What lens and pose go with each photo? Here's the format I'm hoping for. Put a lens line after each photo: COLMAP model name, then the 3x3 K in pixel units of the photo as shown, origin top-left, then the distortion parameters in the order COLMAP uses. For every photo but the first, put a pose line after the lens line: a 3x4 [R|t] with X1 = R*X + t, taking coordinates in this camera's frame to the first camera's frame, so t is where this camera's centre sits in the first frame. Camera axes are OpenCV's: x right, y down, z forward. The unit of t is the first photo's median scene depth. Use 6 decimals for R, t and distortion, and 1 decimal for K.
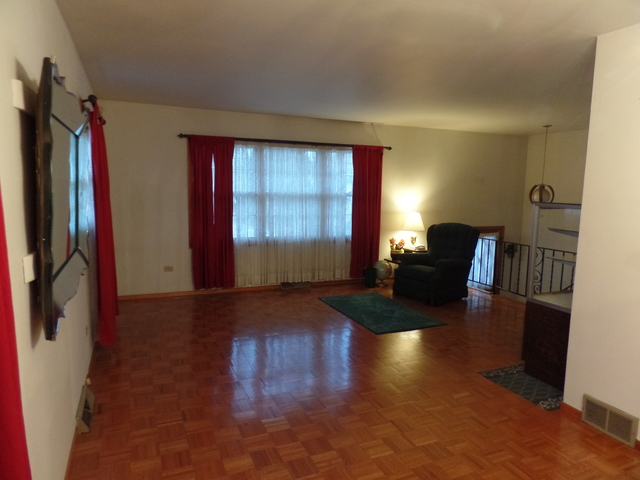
lens RADIAL K [[434.5, 0, 320.0], [0, 434.5, 239.2], [0, 0, 1]] dist [0.008239, 0.005080]
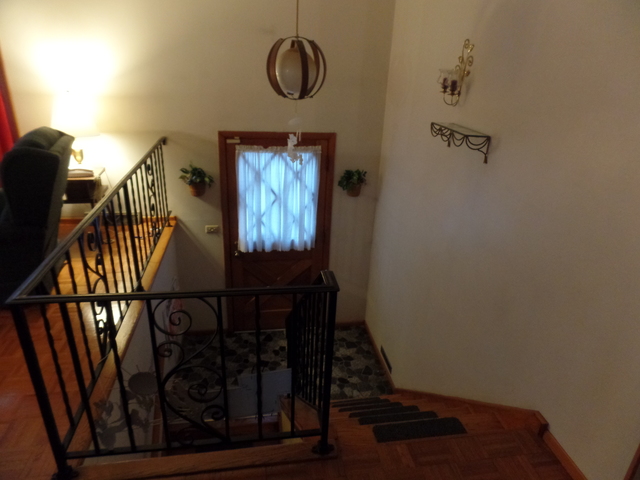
lens RADIAL K [[434.5, 0, 320.6], [0, 434.5, 239.9], [0, 0, 1]] dist [0.008239, 0.005080]
pose [[0.968712, 0.118734, -0.217944, 0.532713], [-0.053543, 0.957440, 0.283621, -0.053950], [0.242344, -0.263078, 0.933841, 0.499382]]
